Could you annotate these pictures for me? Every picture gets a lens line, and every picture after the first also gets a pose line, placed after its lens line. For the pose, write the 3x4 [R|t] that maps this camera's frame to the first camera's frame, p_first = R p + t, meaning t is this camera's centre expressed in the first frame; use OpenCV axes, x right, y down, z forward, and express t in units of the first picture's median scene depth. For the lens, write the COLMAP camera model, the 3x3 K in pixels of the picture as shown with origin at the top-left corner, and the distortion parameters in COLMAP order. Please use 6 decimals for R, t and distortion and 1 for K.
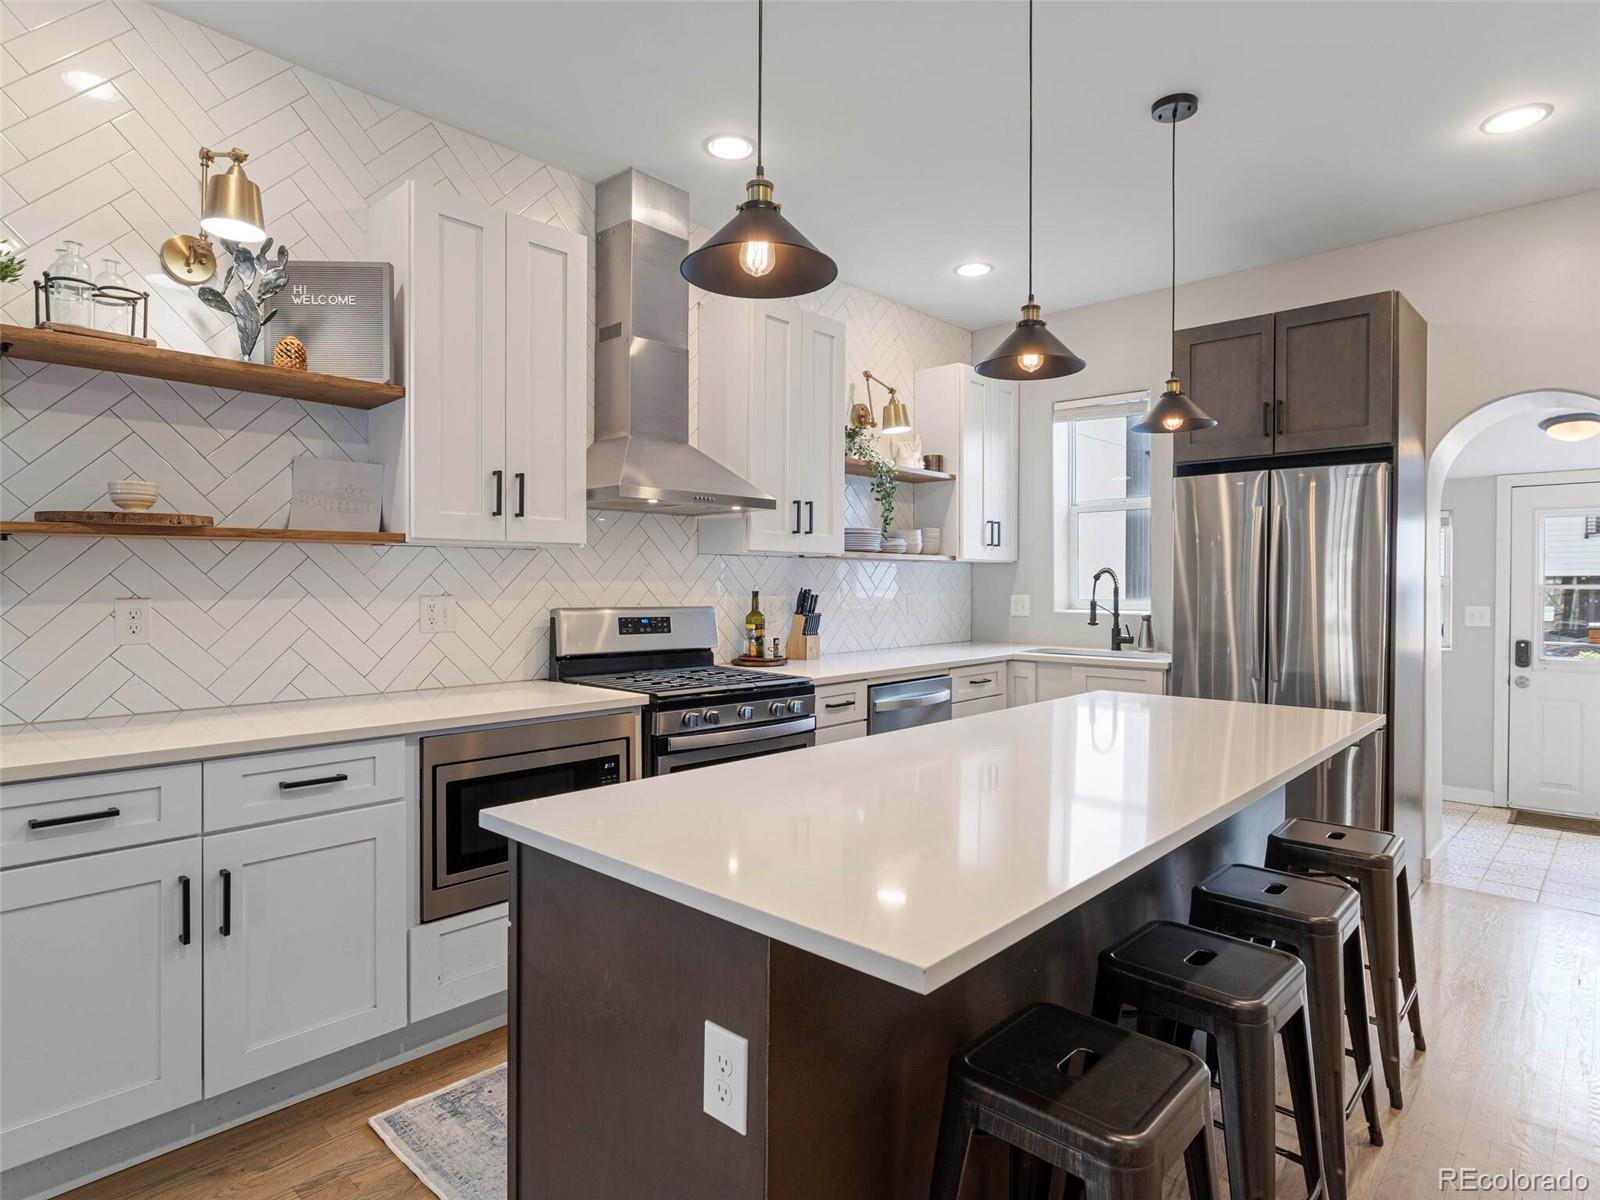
lens RADIAL K [[917.6, 0, 801.2], [0, 917.6, 597.7], [0, 0, 1]] dist [0.007691, 0.001218]
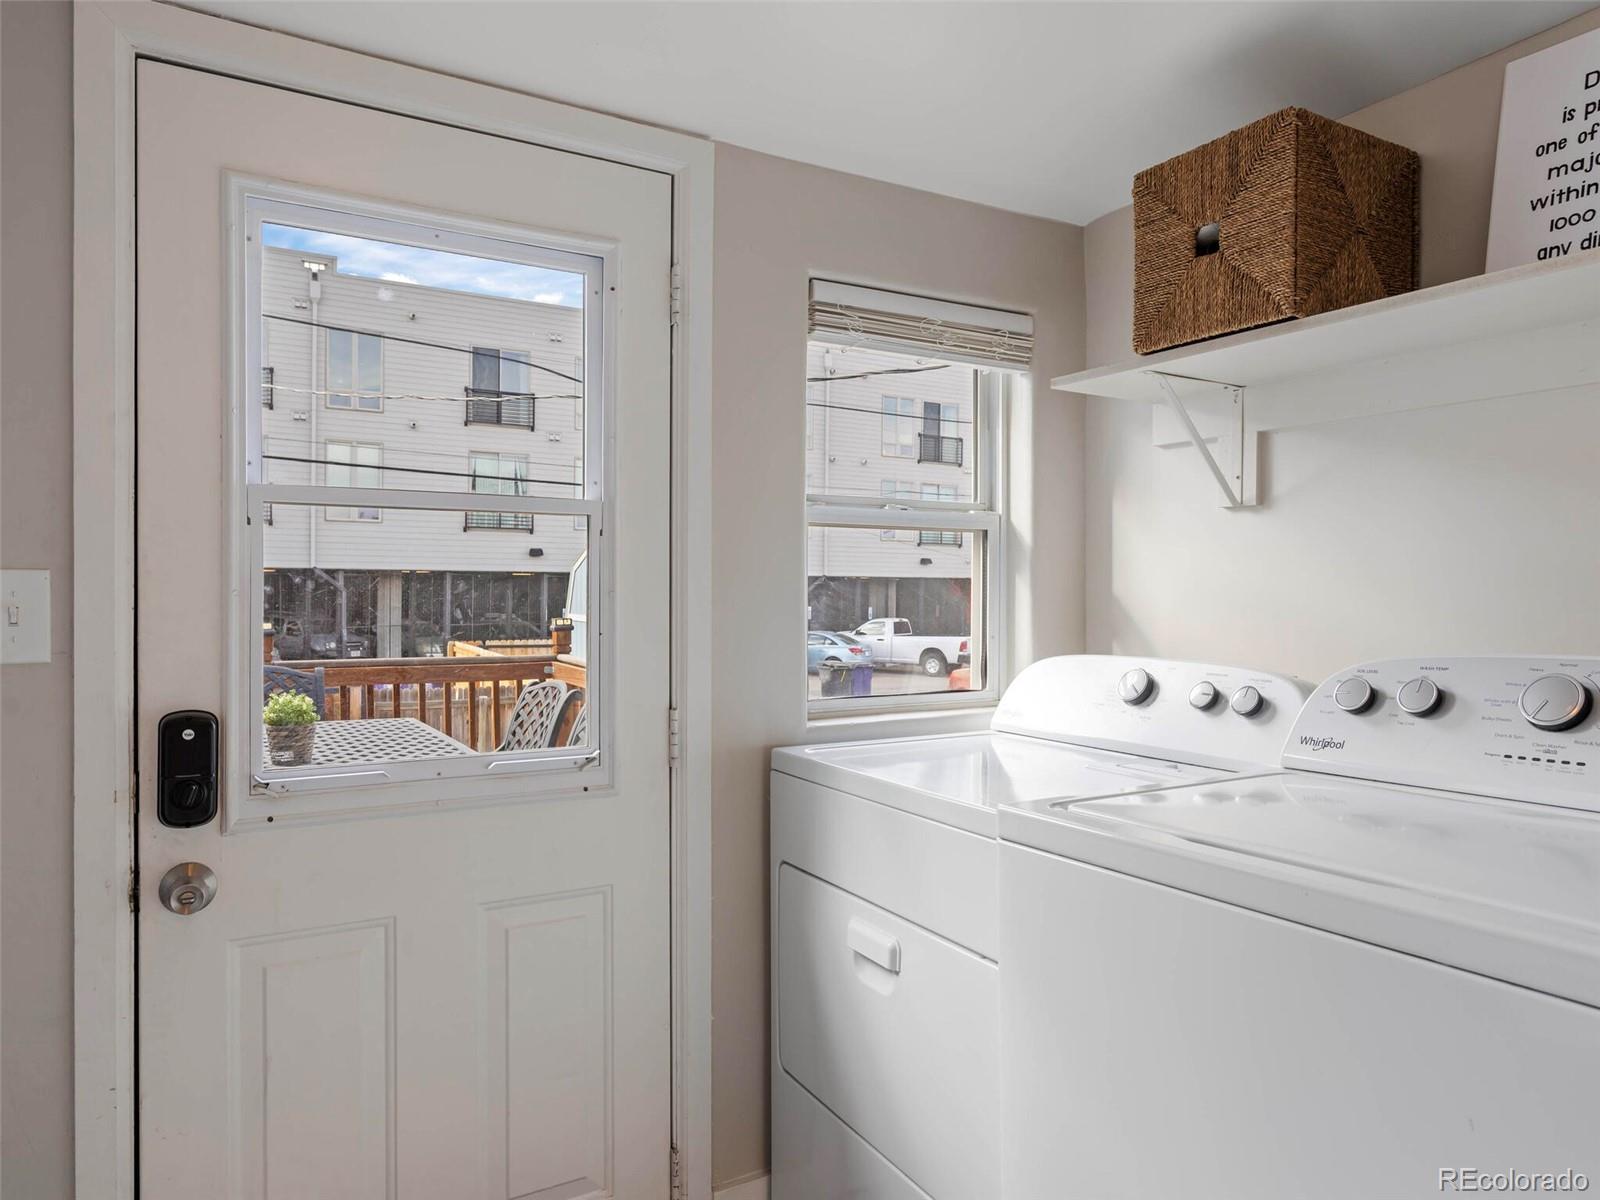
lens RADIAL K [[1031.4, 0, 801.8], [0, 1031.4, 599.8], [0, 0, 1]] dist [-0.014089, 0.006658]
pose [[0.283829, -0.003471, 0.958869, 0.572489], [0.007517, 0.999971, 0.001395, 0.018060], [-0.958846, 0.006812, 0.283846, 0.771002]]
